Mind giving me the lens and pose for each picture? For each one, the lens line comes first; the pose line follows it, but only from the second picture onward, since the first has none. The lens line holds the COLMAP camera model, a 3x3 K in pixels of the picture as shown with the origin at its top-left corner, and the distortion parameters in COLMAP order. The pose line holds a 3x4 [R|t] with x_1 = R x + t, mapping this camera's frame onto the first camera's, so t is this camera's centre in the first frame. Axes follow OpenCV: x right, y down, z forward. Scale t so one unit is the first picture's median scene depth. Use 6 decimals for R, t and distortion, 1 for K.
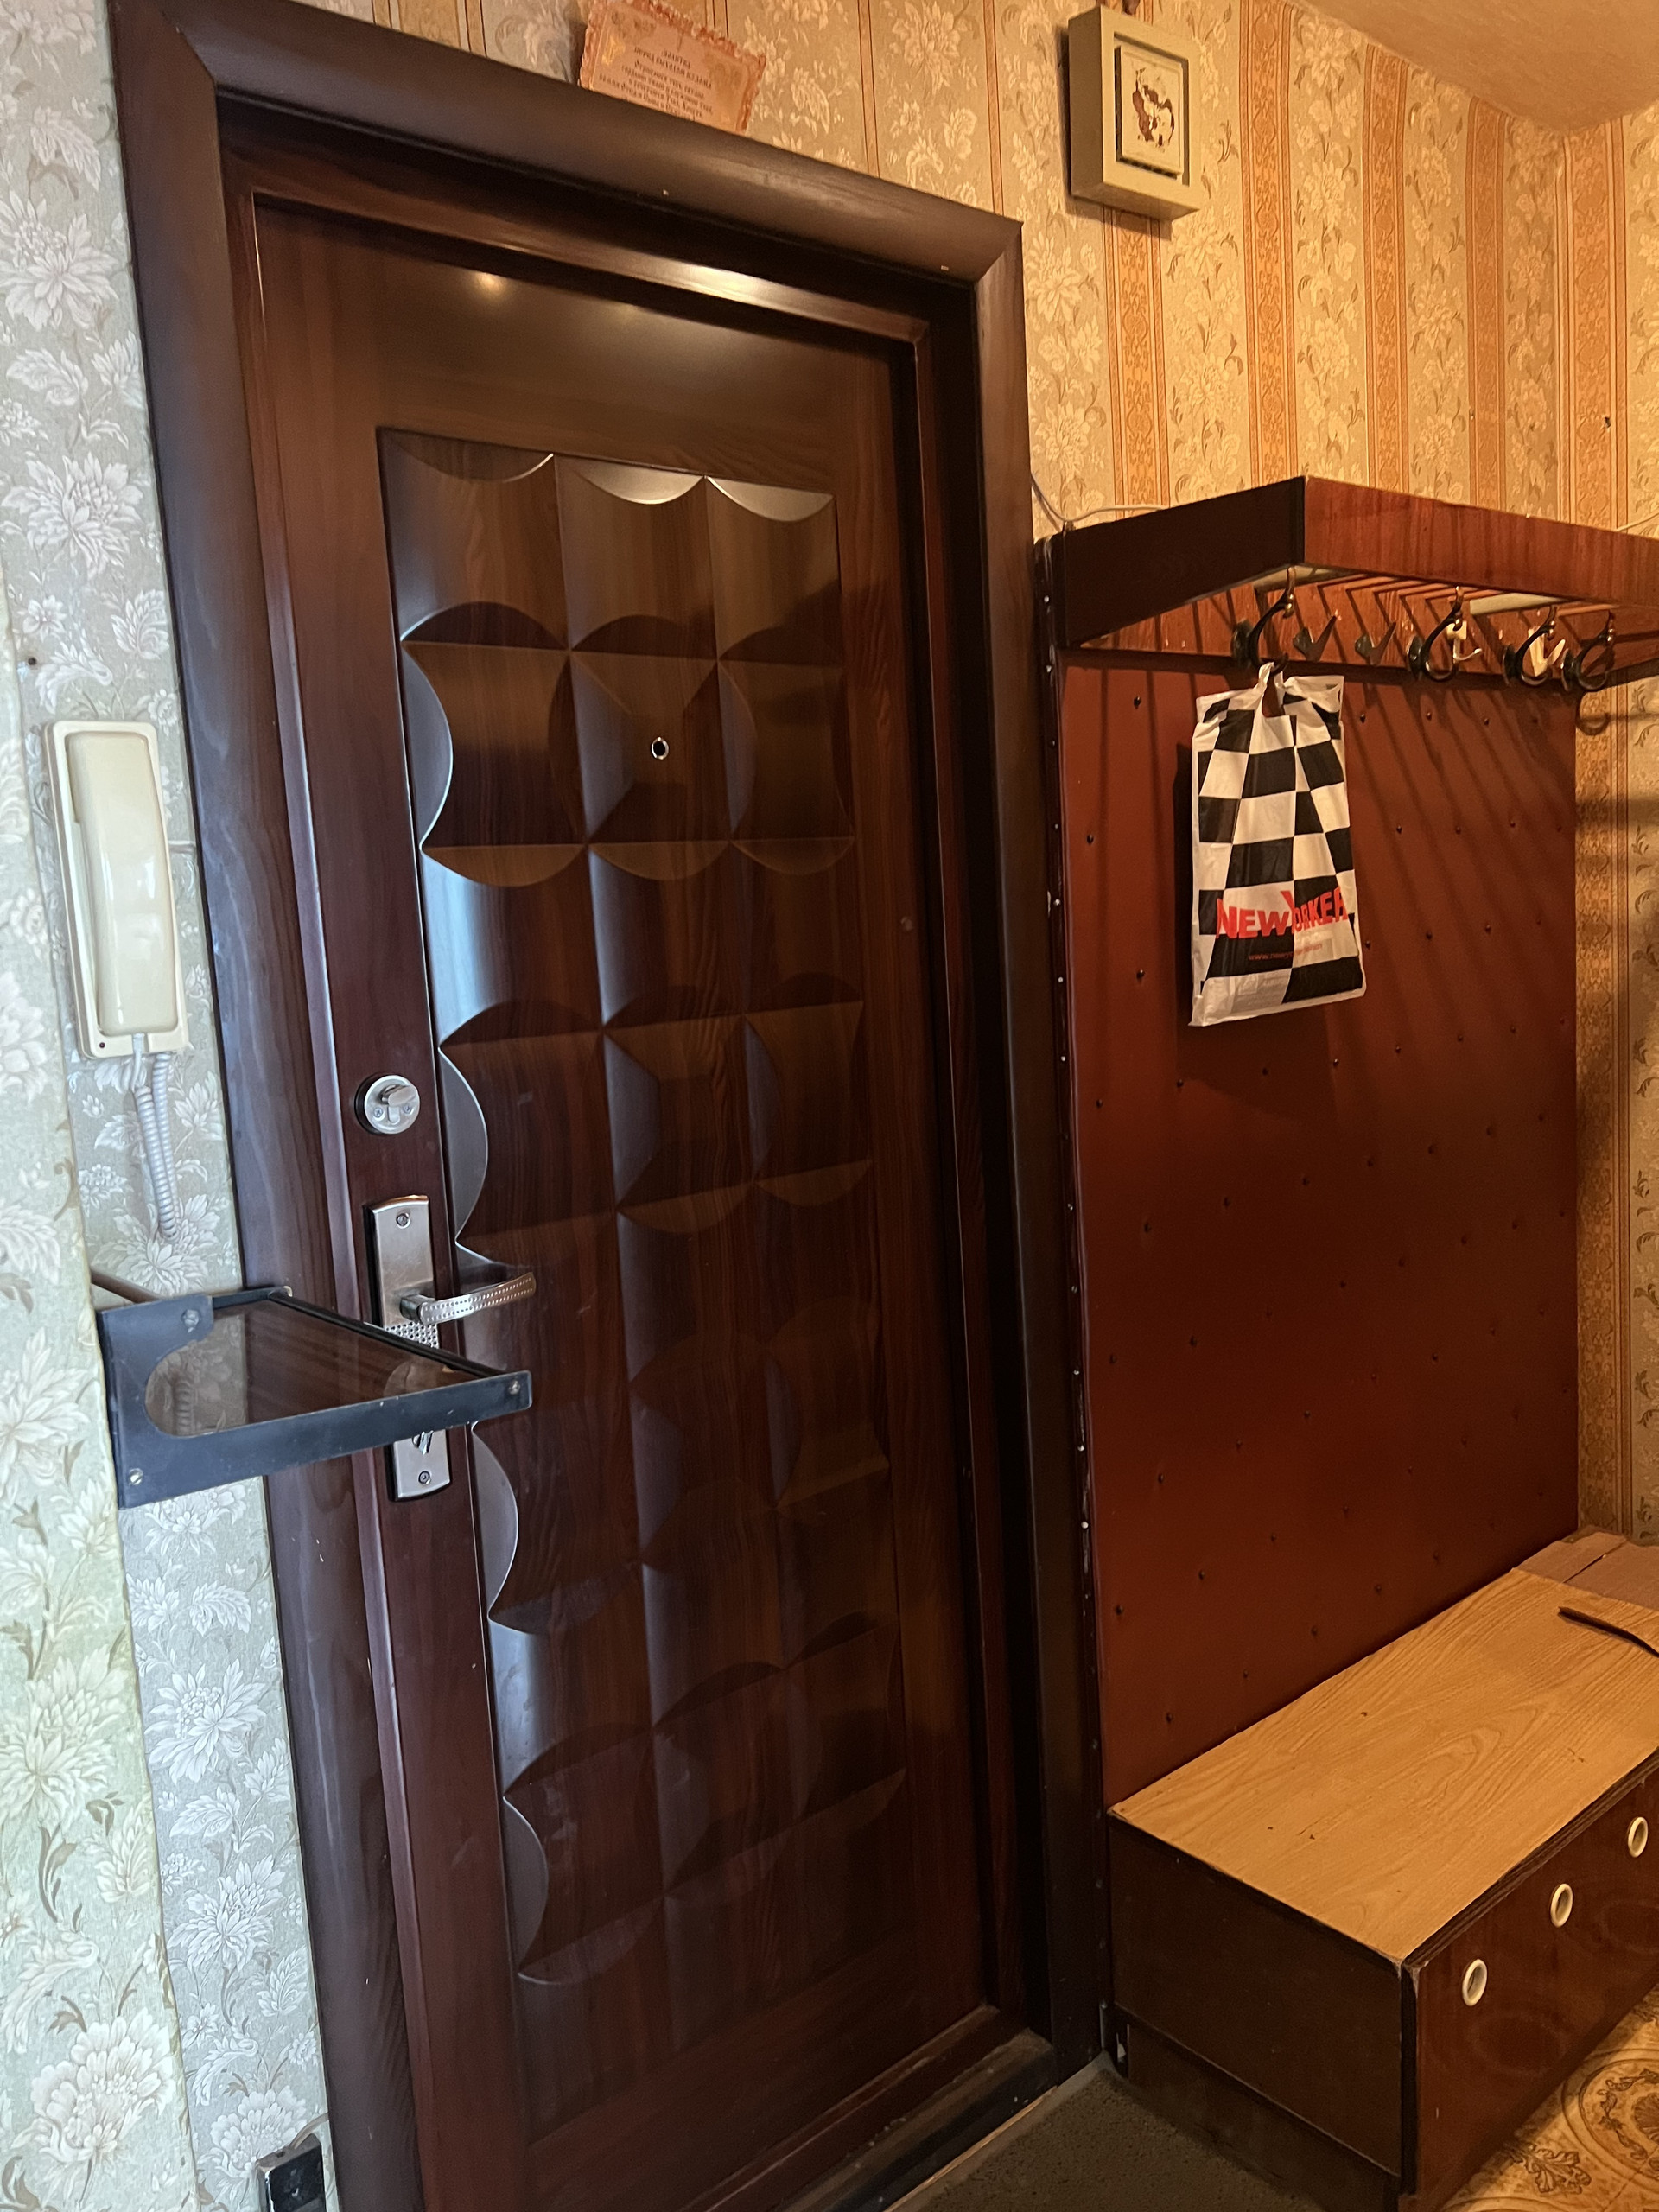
lens RADIAL K [[1681.4, 0, 822.0], [0, 1681.4, 1091.5], [0, 0, 1]] dist [0.054163, -0.055051]
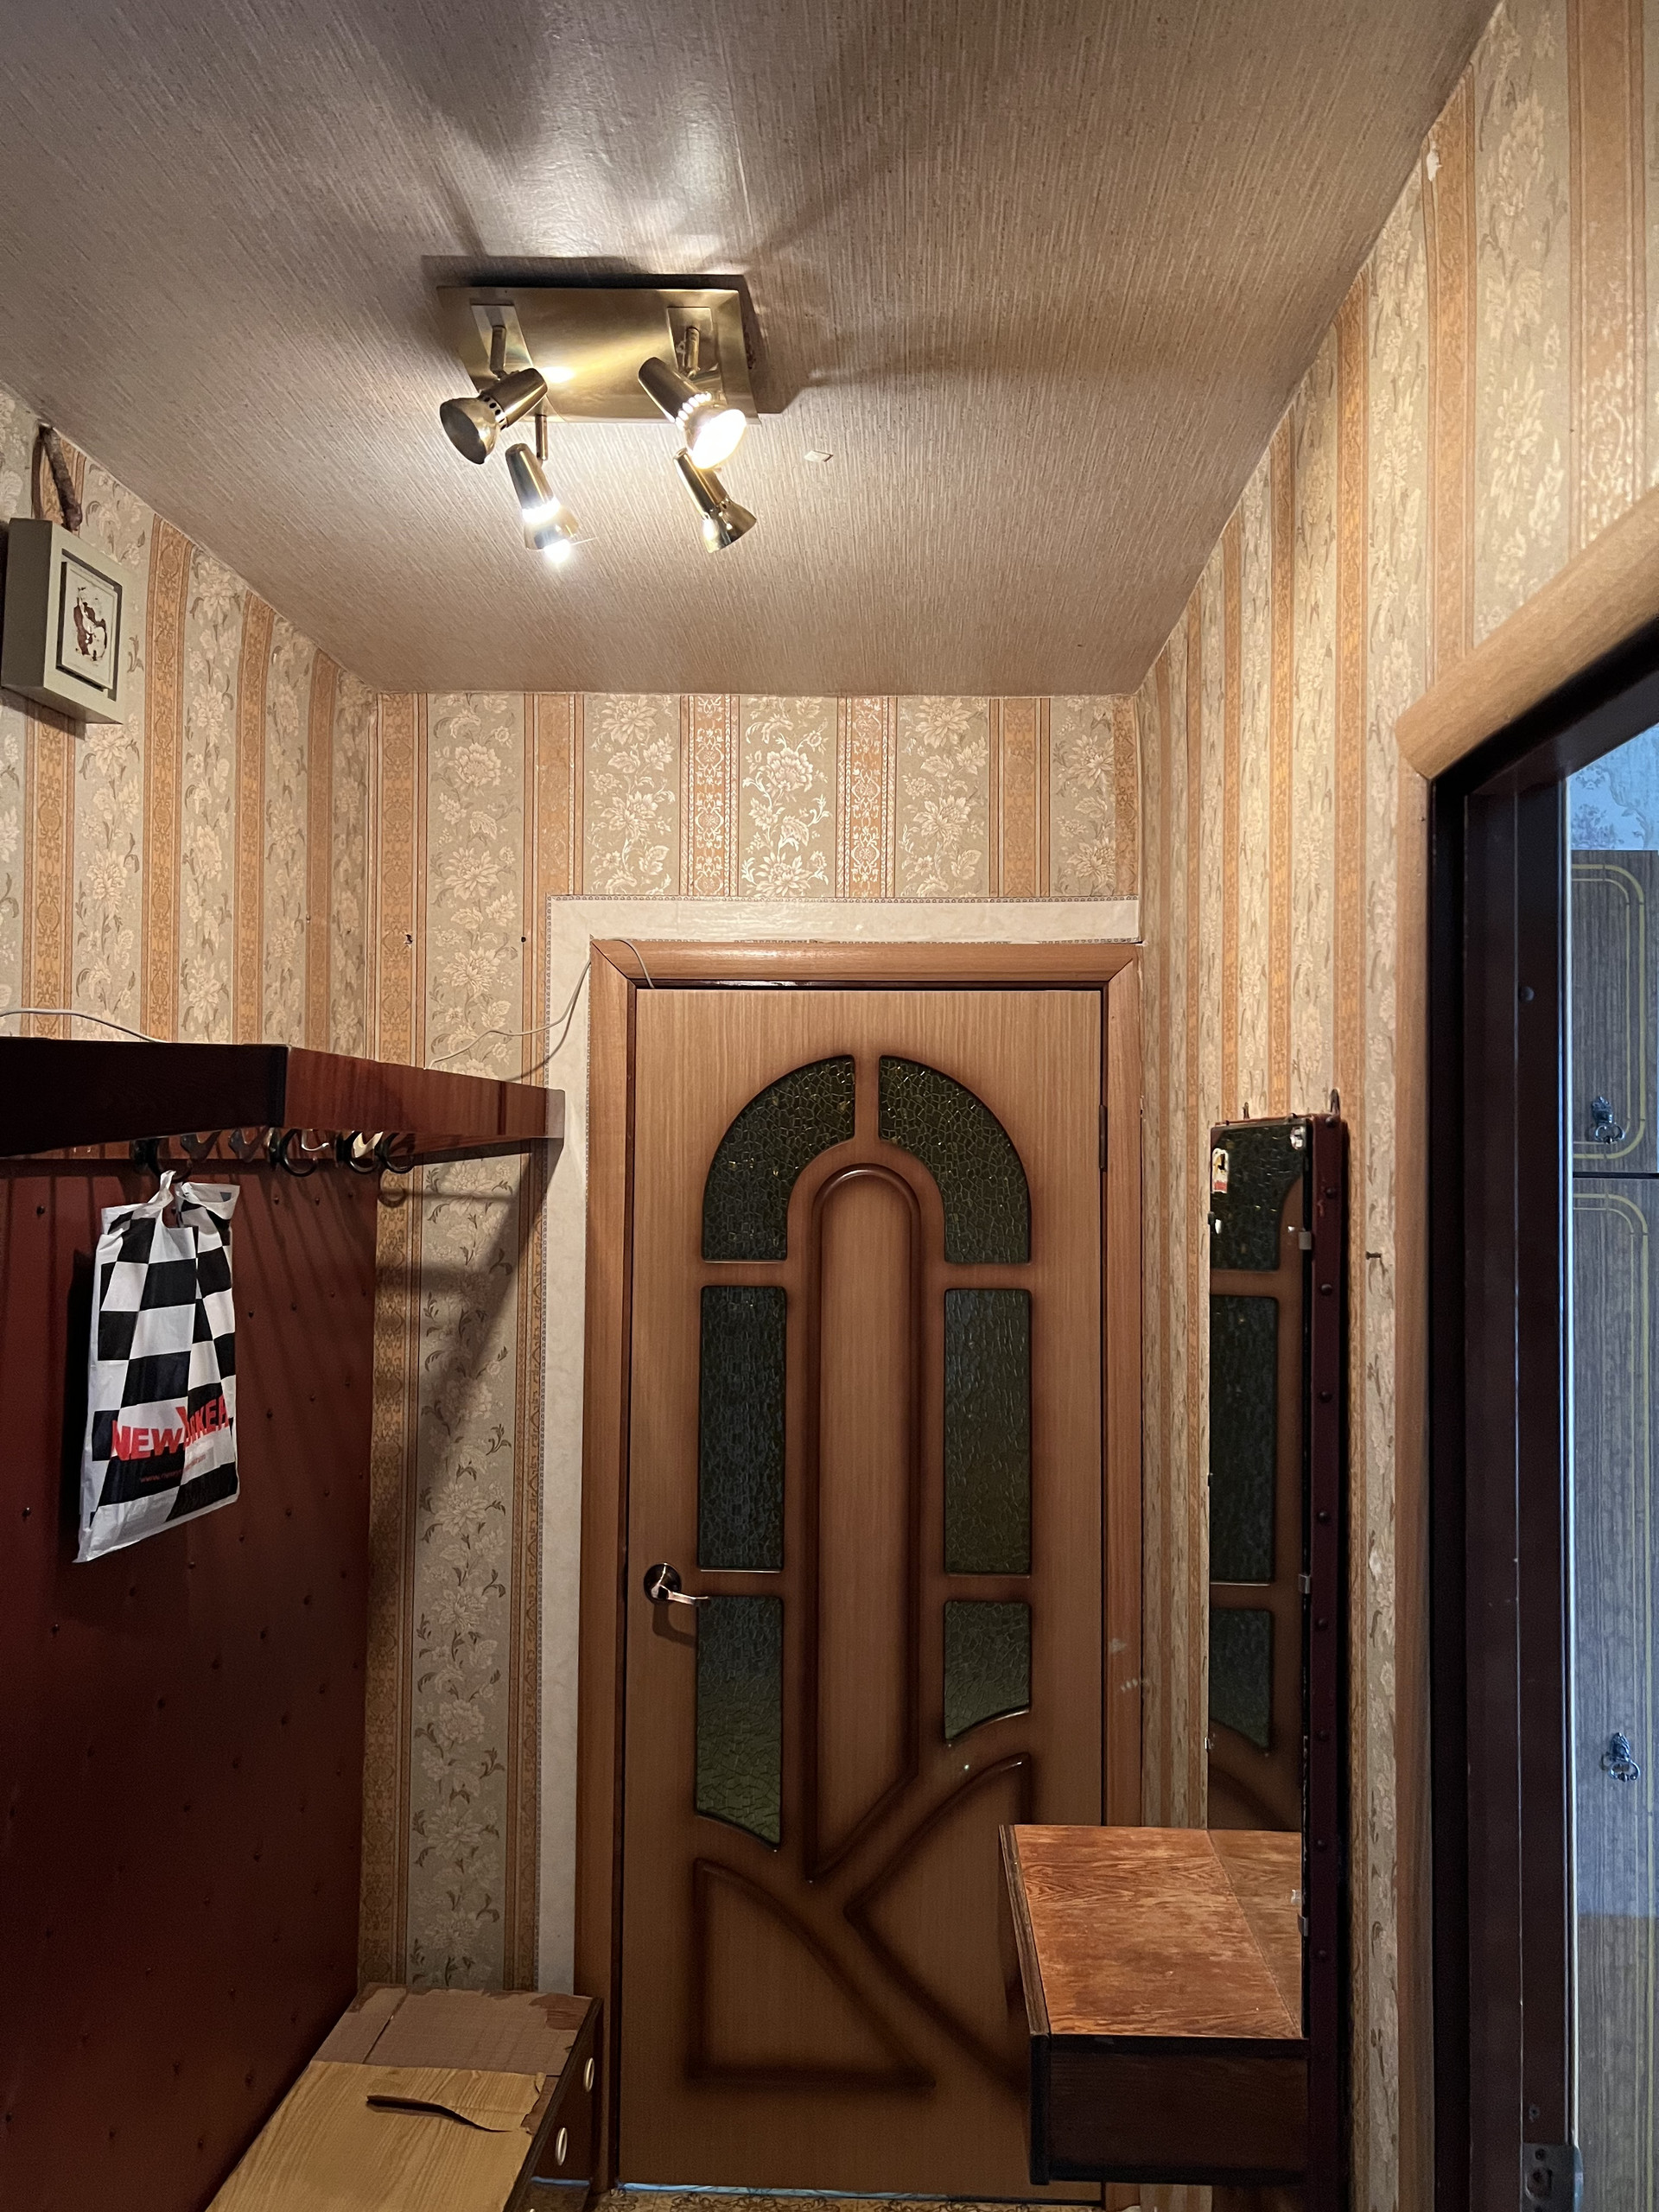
lens RADIAL K [[1681.4, 0, 835.2], [0, 1681.4, 1082.9], [0, 0, 1]] dist [0.054163, -0.055051]
pose [[0.696191, 0.093117, 0.711791, -0.148594], [0.039712, 0.985037, -0.167705, -0.108670], [-0.716757, 0.145021, 0.682076, 0.045468]]
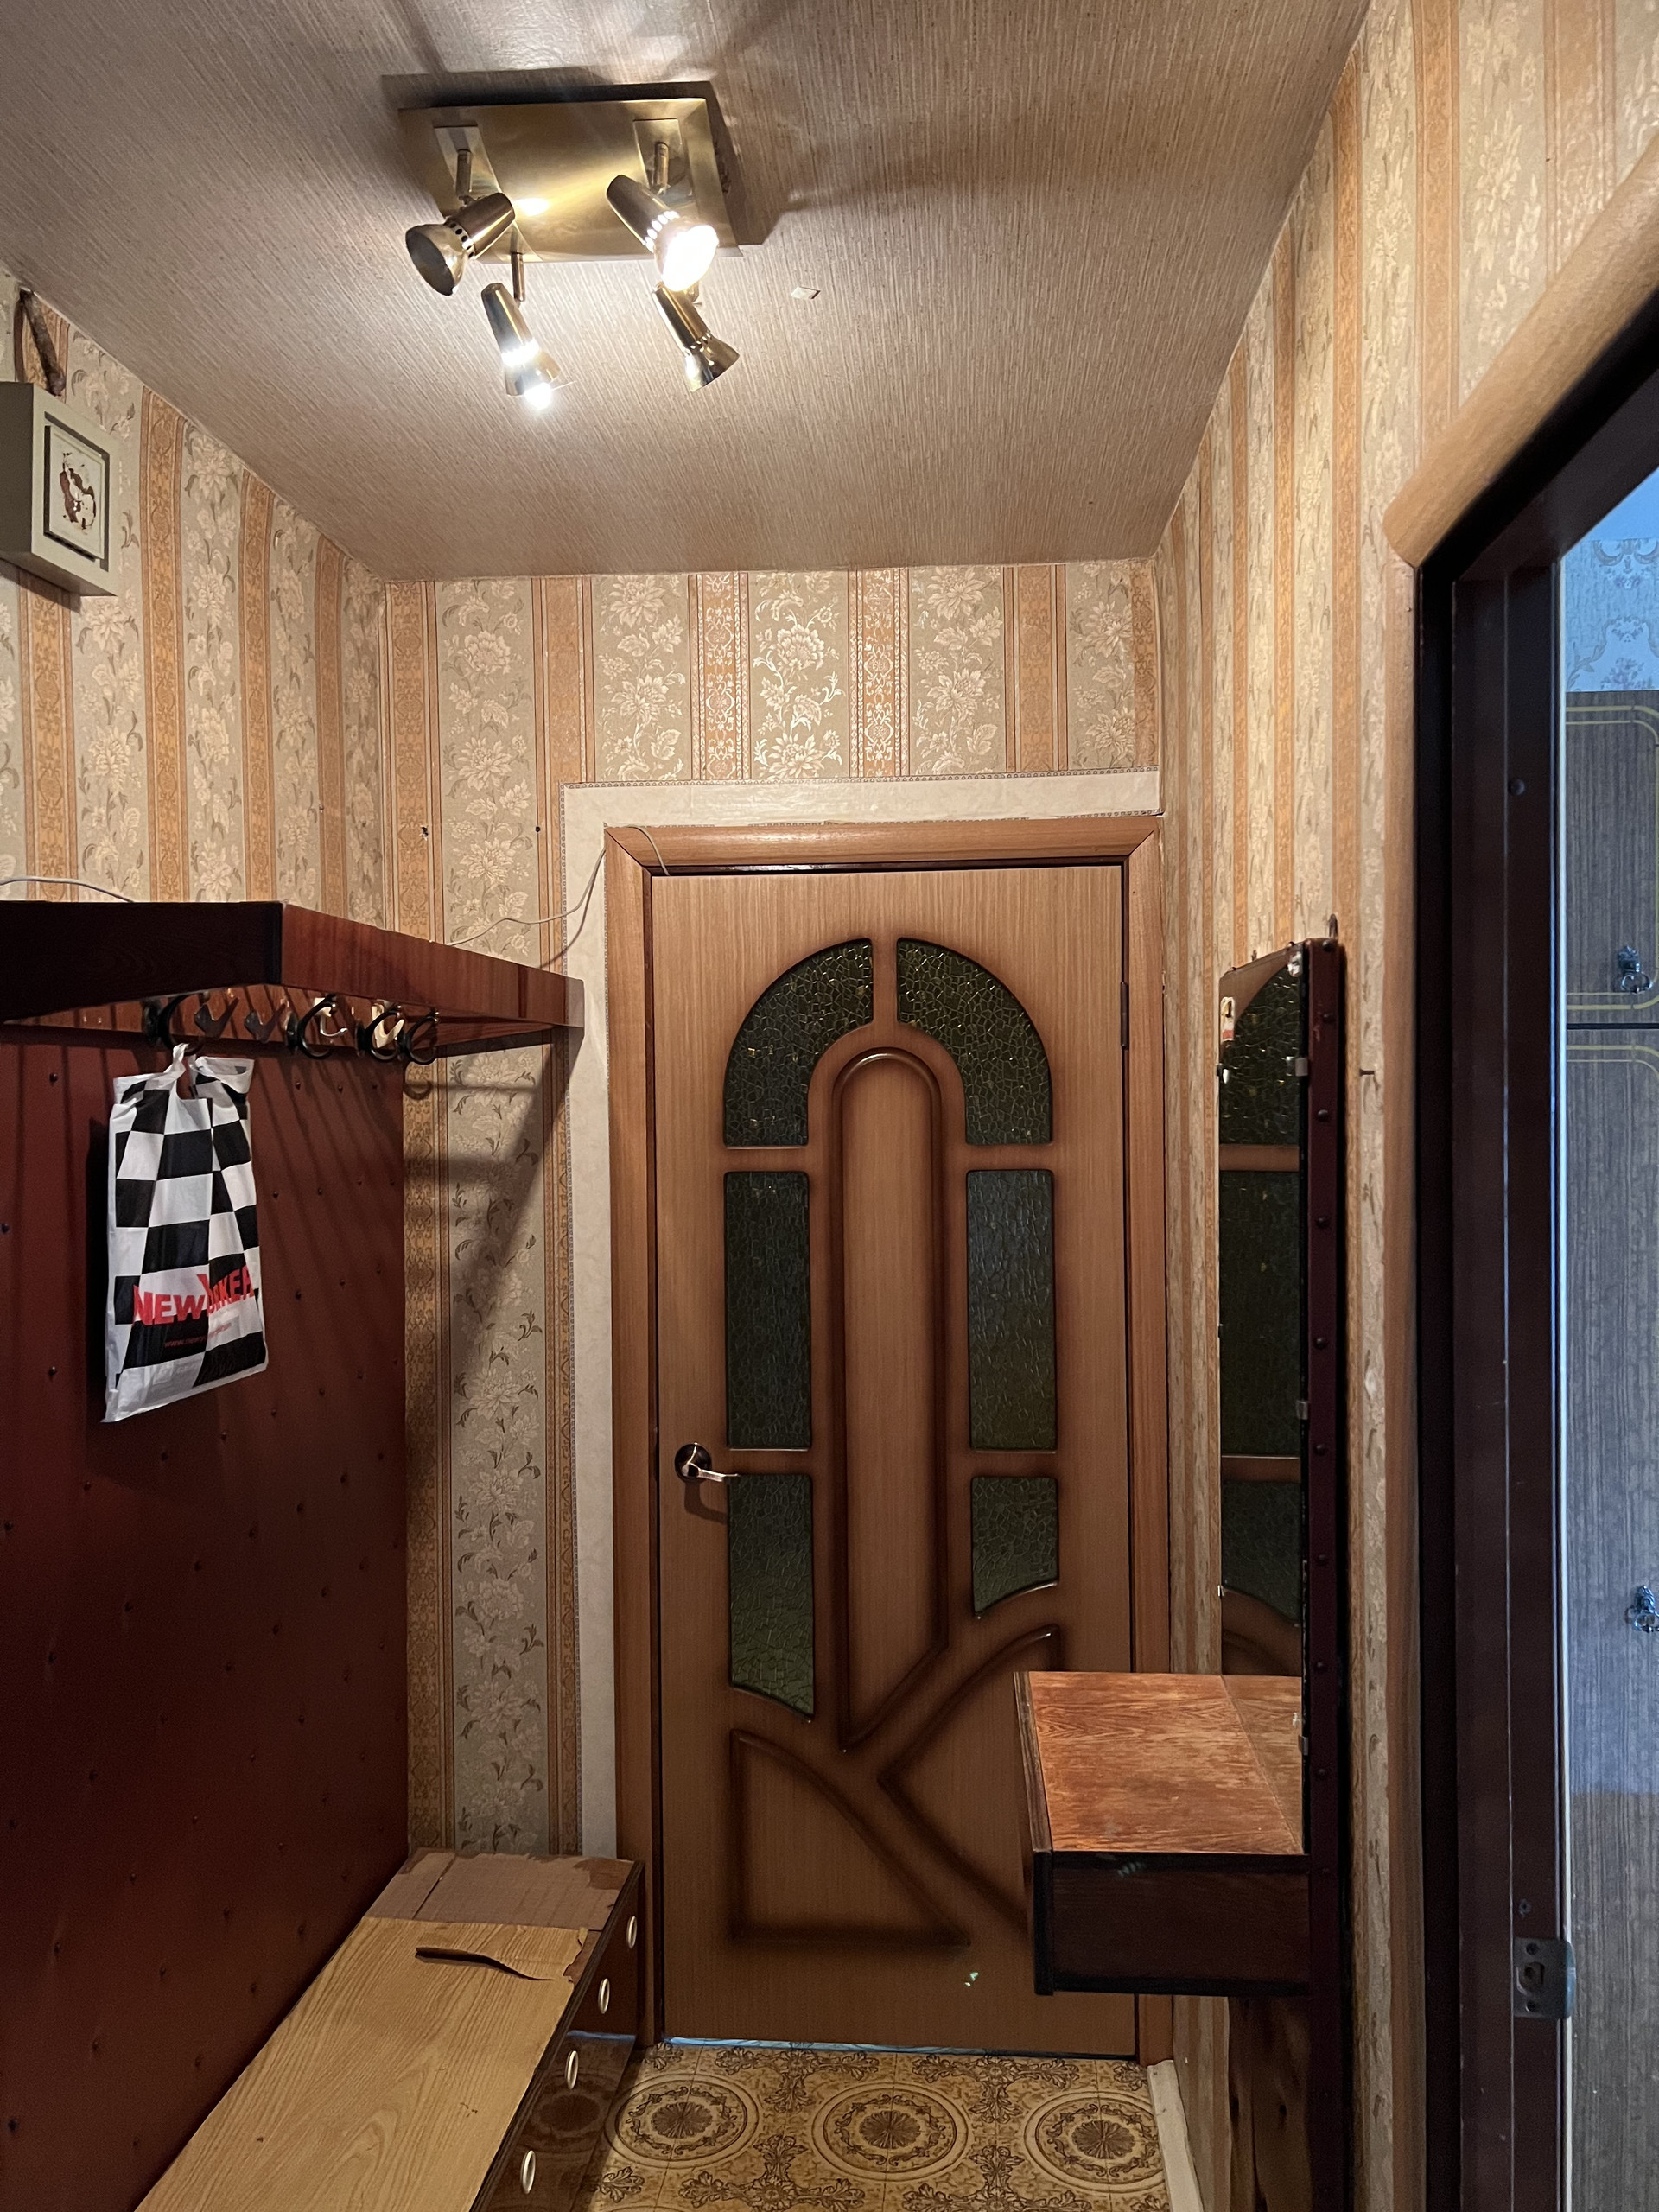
lens RADIAL K [[1681.4, 0, 823.4], [0, 1681.4, 1100.1], [0, 0, 1]] dist [0.054163, -0.055051]
pose [[0.724933, 0.045511, 0.687315, -0.125201], [0.053939, 0.991000, -0.122511, -0.069571], [-0.686705, 0.125885, 0.715954, 0.035758]]
